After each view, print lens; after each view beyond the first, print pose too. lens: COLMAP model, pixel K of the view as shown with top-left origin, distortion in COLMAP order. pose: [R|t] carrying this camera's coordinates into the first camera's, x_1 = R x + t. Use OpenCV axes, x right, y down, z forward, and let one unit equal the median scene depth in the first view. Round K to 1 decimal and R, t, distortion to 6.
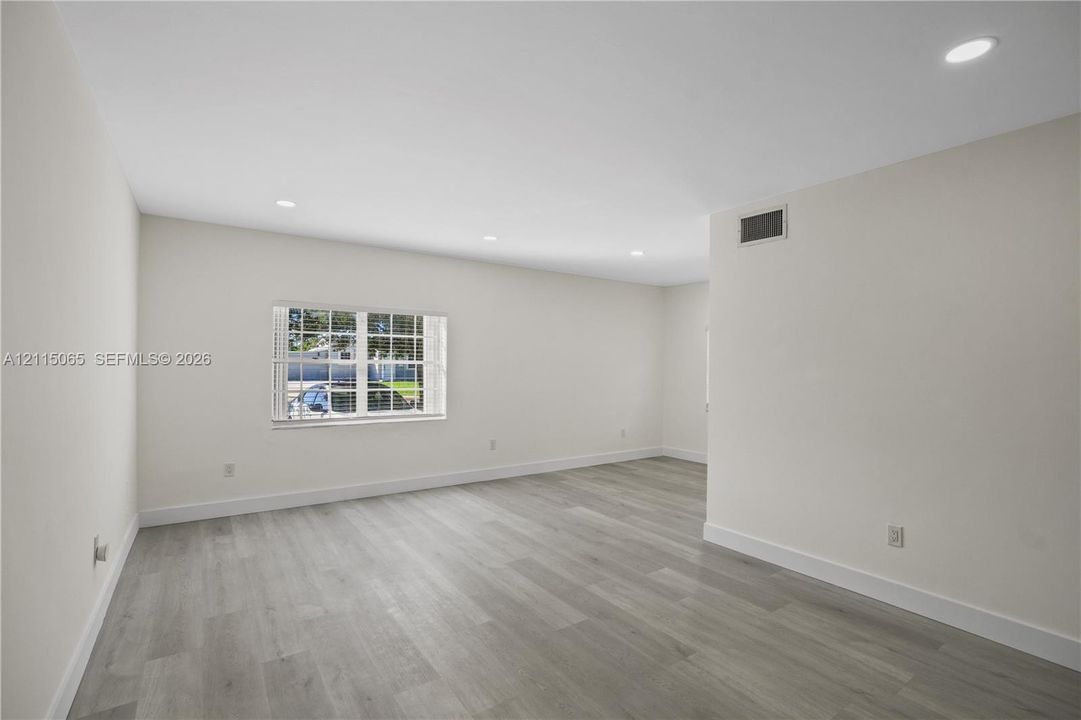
lens RADIAL K [[513.1, 0, 540.5], [0, 513.1, 360.0], [0, 0, 1]] dist [-0.064589, 0.039088]
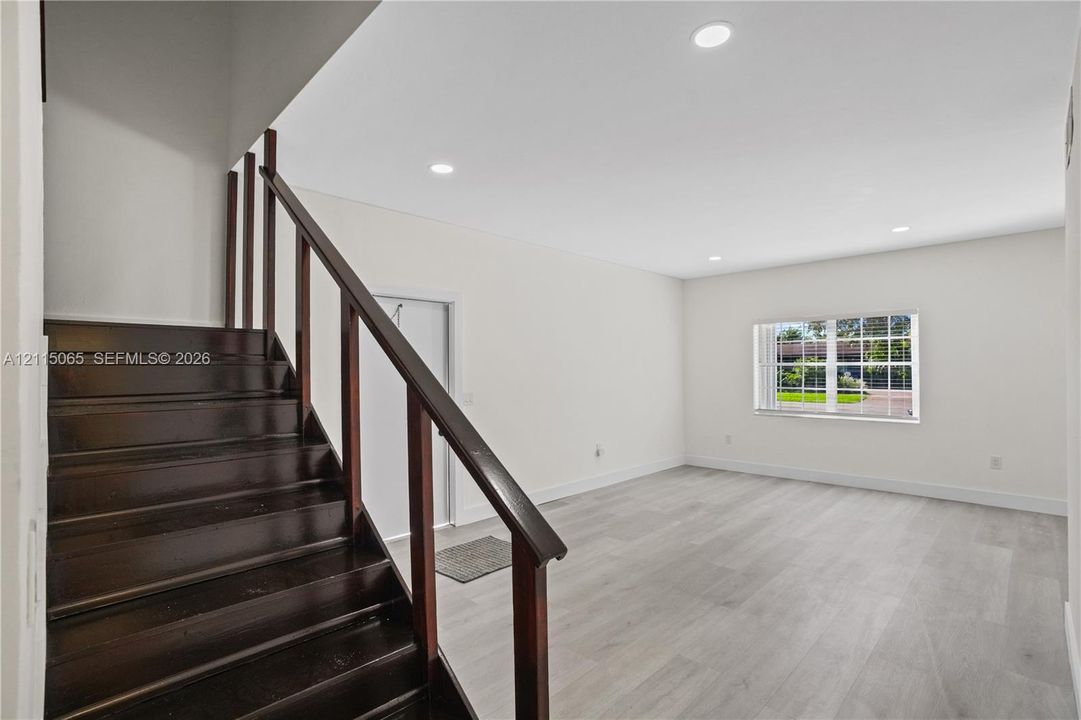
lens RADIAL K [[505.8, 0, 542.3], [0, 505.8, 348.2], [0, 0, 1]] dist [-0.017051, 0.000802]
pose [[0.172797, -0.047756, -0.983799, 0.704086], [0.009026, 0.998859, -0.046901, 0.017117], [0.984916, -0.000775, 0.173031, 0.188281]]
